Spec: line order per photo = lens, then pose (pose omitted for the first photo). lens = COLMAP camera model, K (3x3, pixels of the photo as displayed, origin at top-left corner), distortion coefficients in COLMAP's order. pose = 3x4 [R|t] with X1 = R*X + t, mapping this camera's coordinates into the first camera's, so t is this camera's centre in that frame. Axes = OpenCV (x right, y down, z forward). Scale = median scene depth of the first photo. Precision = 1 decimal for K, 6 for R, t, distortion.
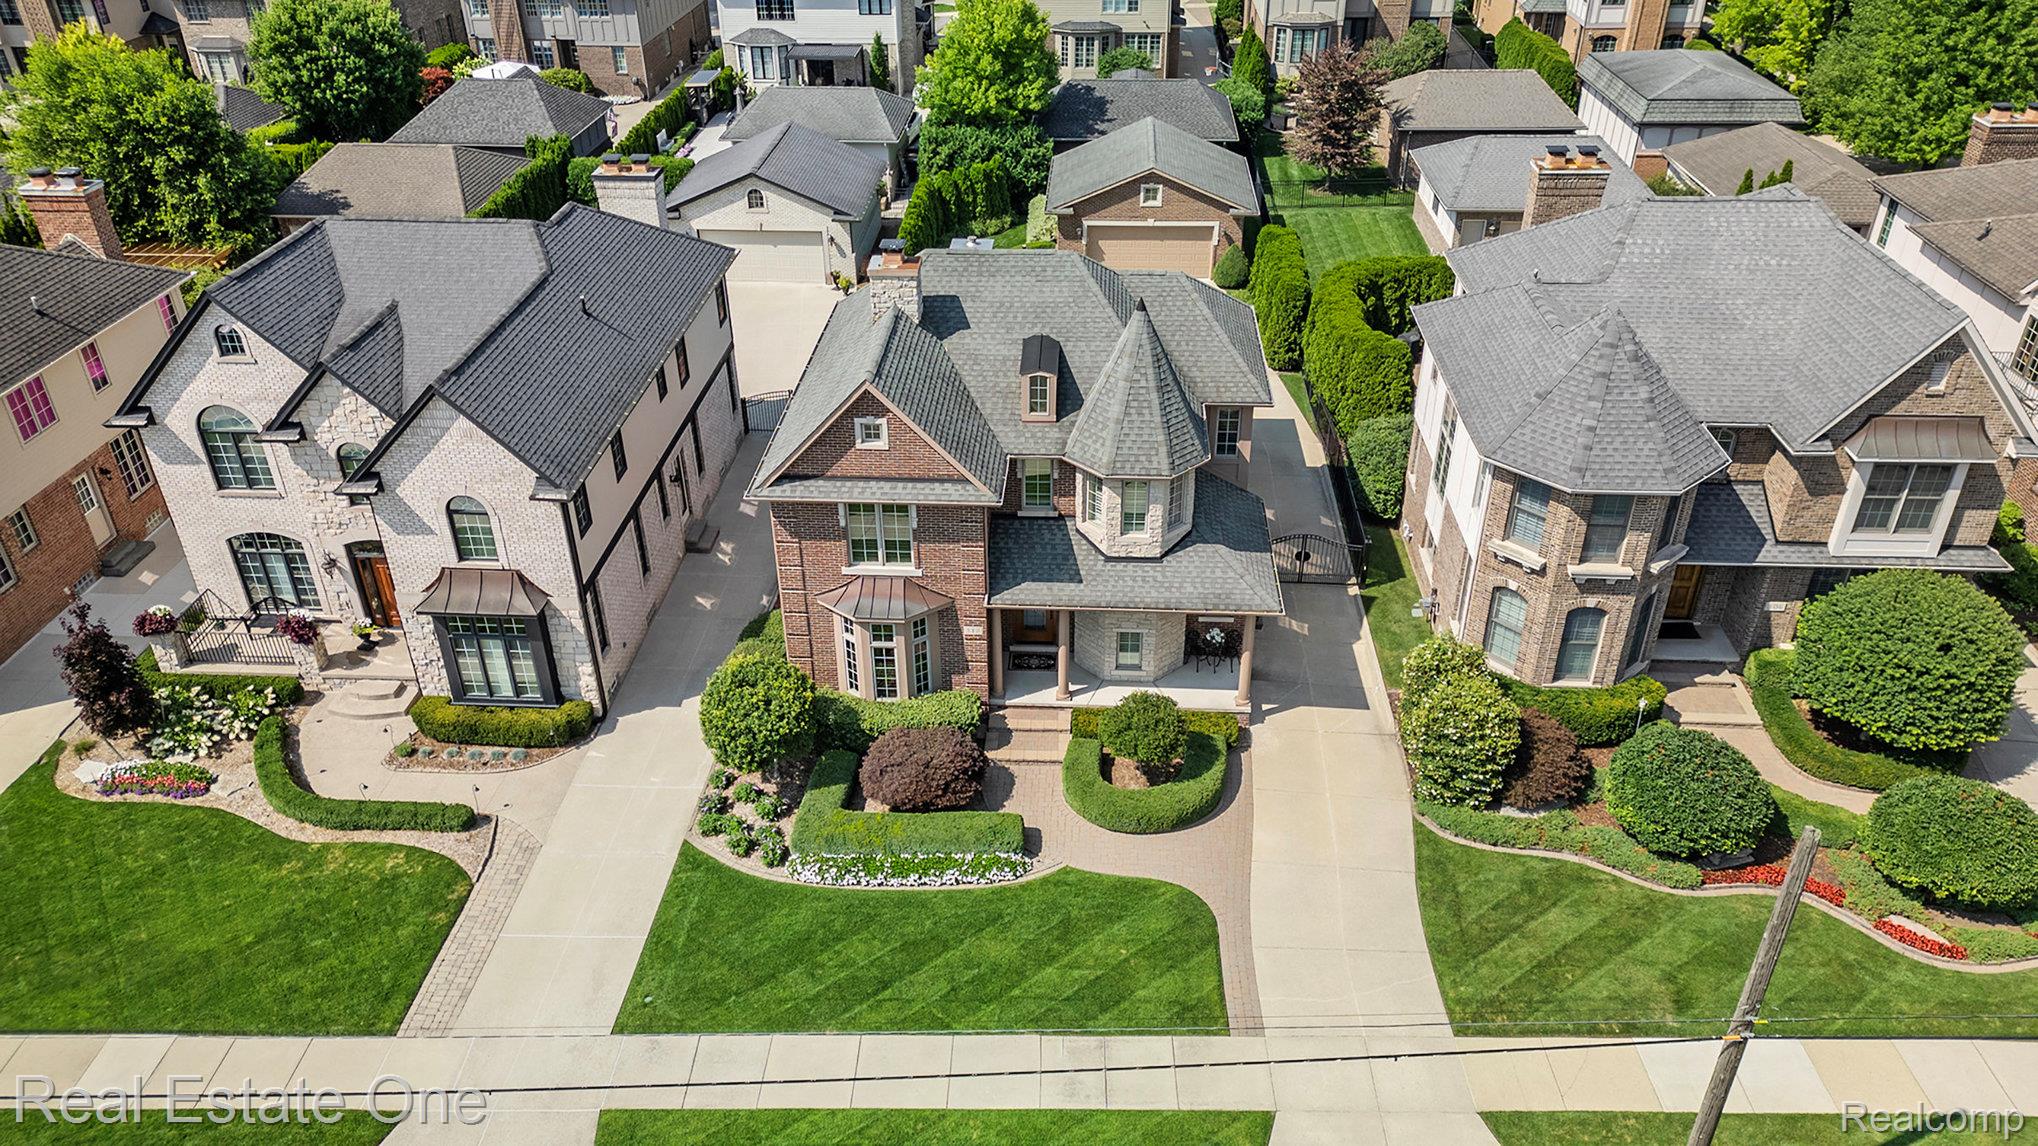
lens RADIAL K [[1437.8, 0, 1067.6], [0, 1437.8, 584.3], [0, 0, 1]] dist [0.043226, -0.016974]
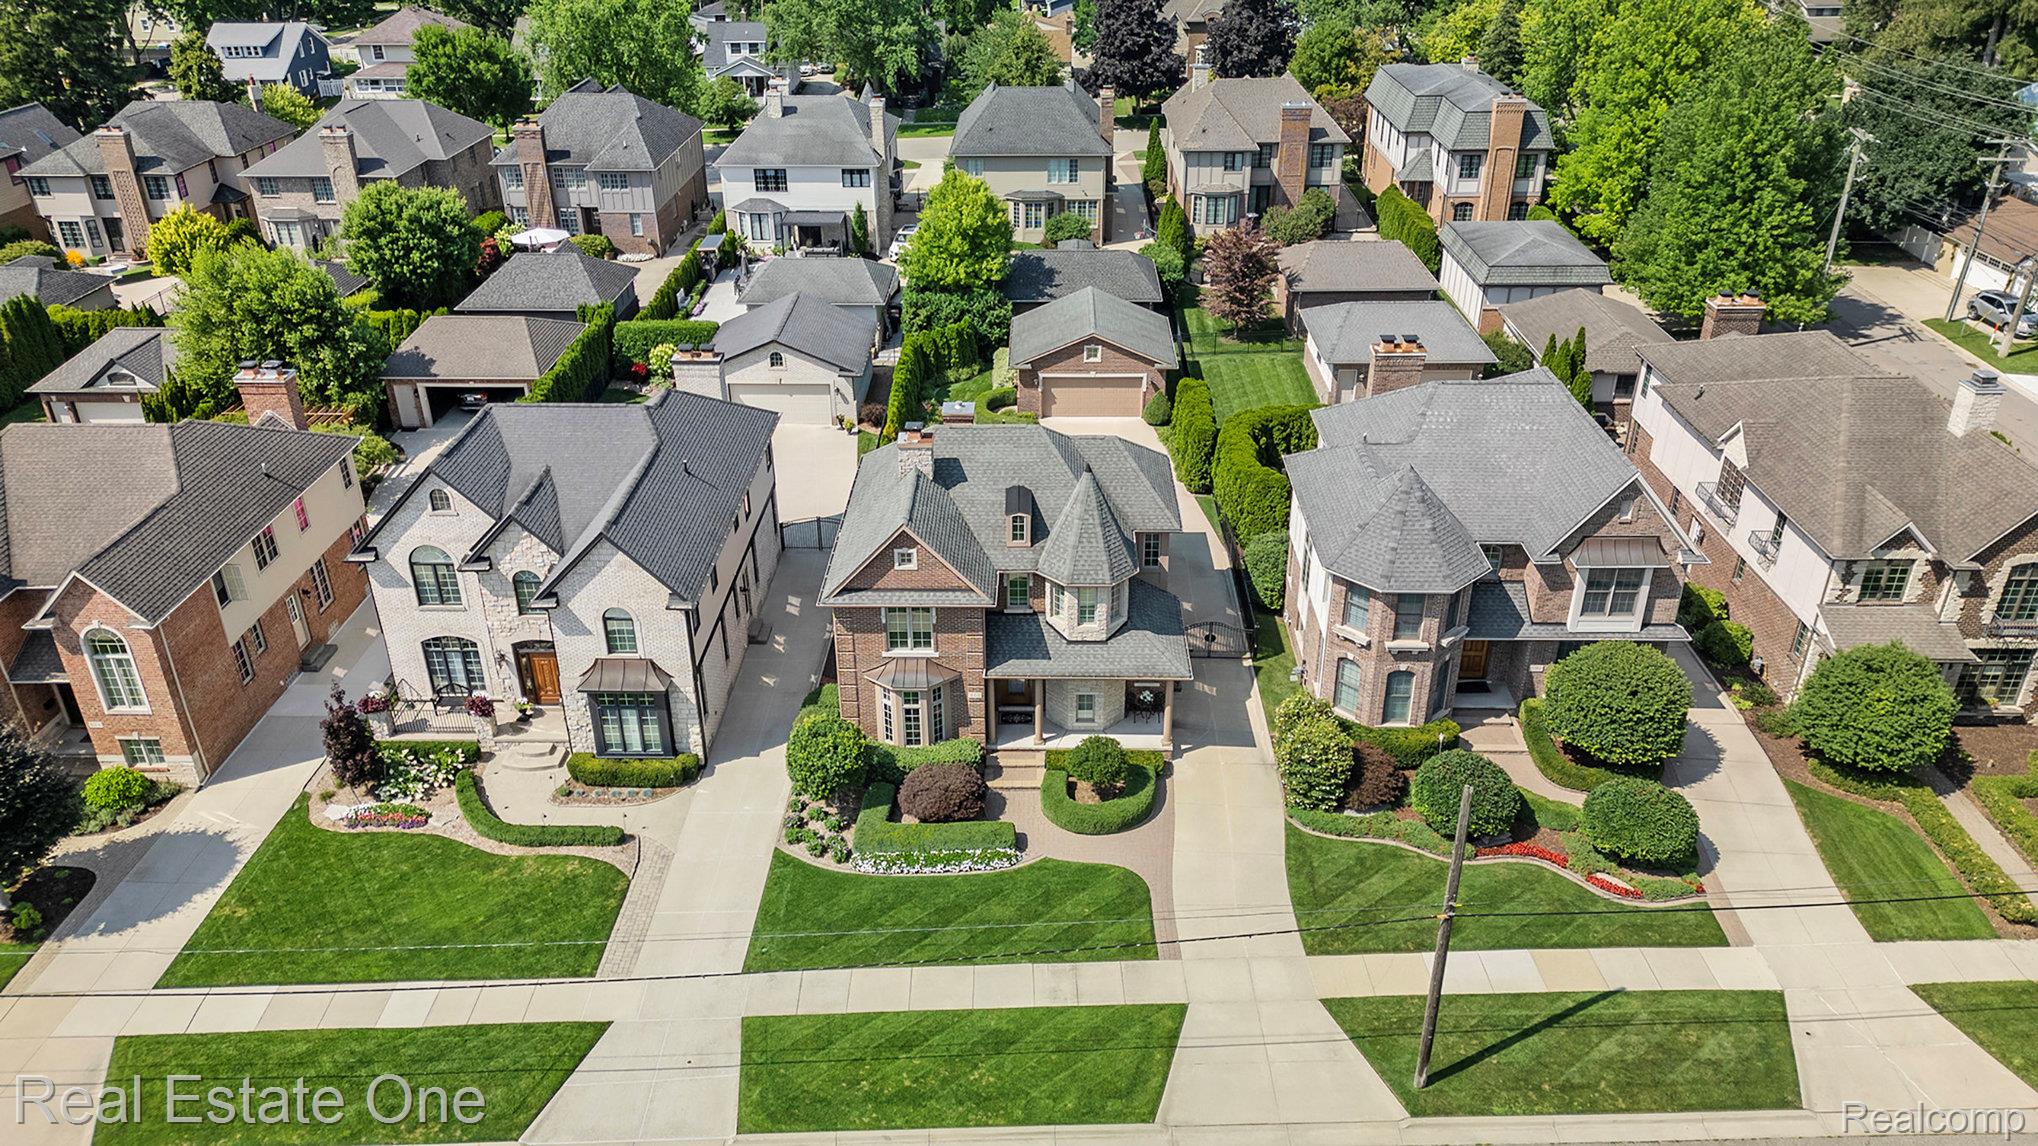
lens RADIAL K [[1437.8, 0, 1042.8], [0, 1437.8, 523.9], [0, 0, 1]] dist [0.043226, -0.016974]
pose [[0.999653, -0.016871, 0.020229, -0.023897], [0.018820, 0.994772, -0.100376, 0.007387], [-0.018430, 0.100722, 0.994744, -0.413247]]
